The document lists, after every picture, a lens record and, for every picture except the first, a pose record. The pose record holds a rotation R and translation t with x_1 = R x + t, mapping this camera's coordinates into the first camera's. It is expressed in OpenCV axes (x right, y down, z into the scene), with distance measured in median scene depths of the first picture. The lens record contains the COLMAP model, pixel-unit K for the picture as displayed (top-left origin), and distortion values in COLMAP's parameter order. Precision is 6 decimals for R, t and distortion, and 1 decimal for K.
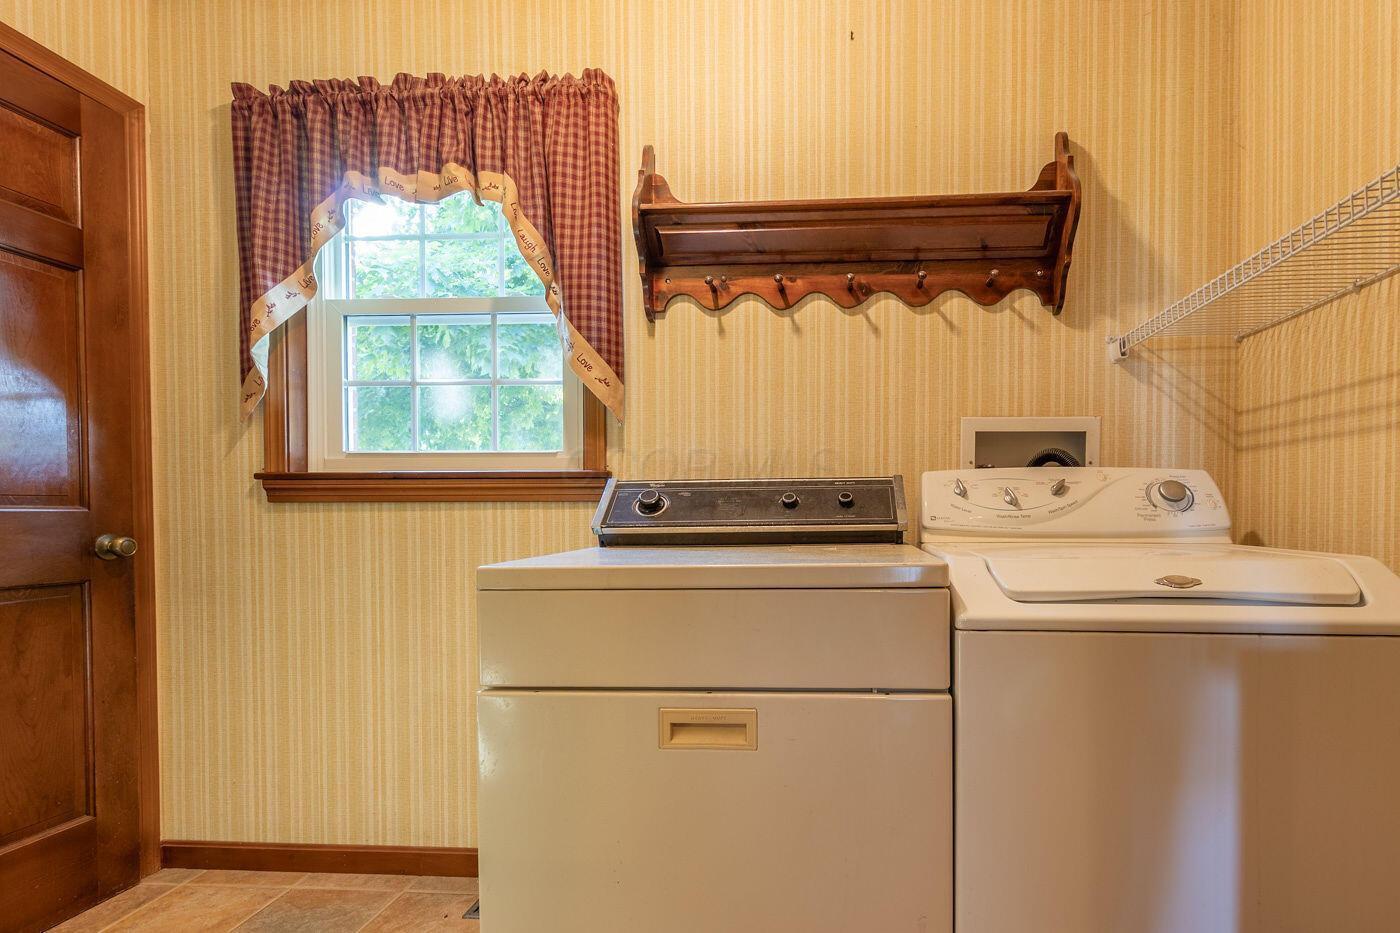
lens RADIAL K [[667.4, 0, 701.6], [0, 667.4, 516.6], [0, 0, 1]] dist [-0.000348, 0.000233]
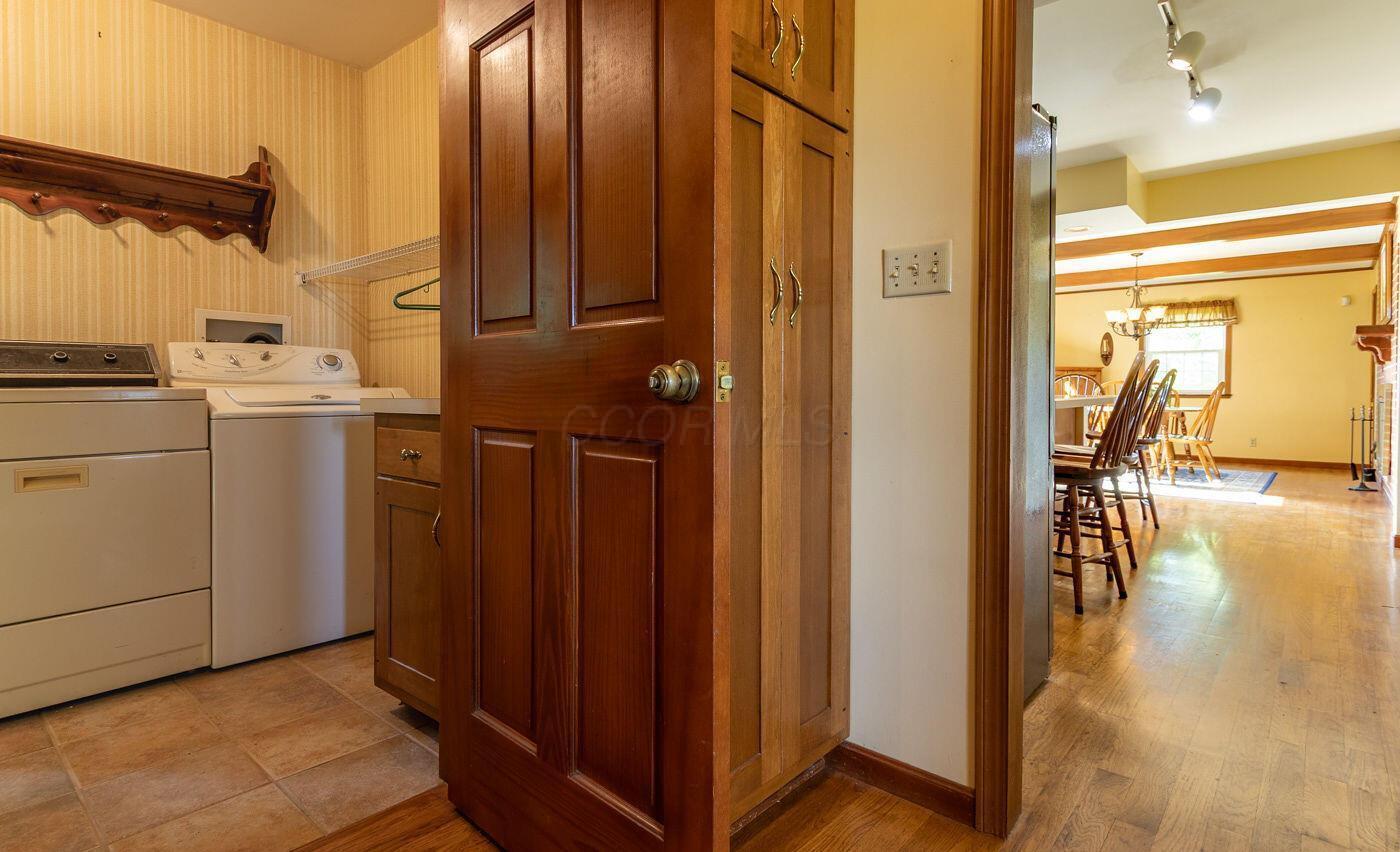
lens RADIAL K [[675.9, 0, 765.8], [0, 675.9, 397.3], [0, 0, 1]] dist [0.004207, -0.000675]
pose [[0.434141, -0.014461, 0.900729, -0.462099], [0.012106, 0.999875, 0.010218, 0.058237], [-0.900764, 0.006468, 0.434261, -0.887661]]
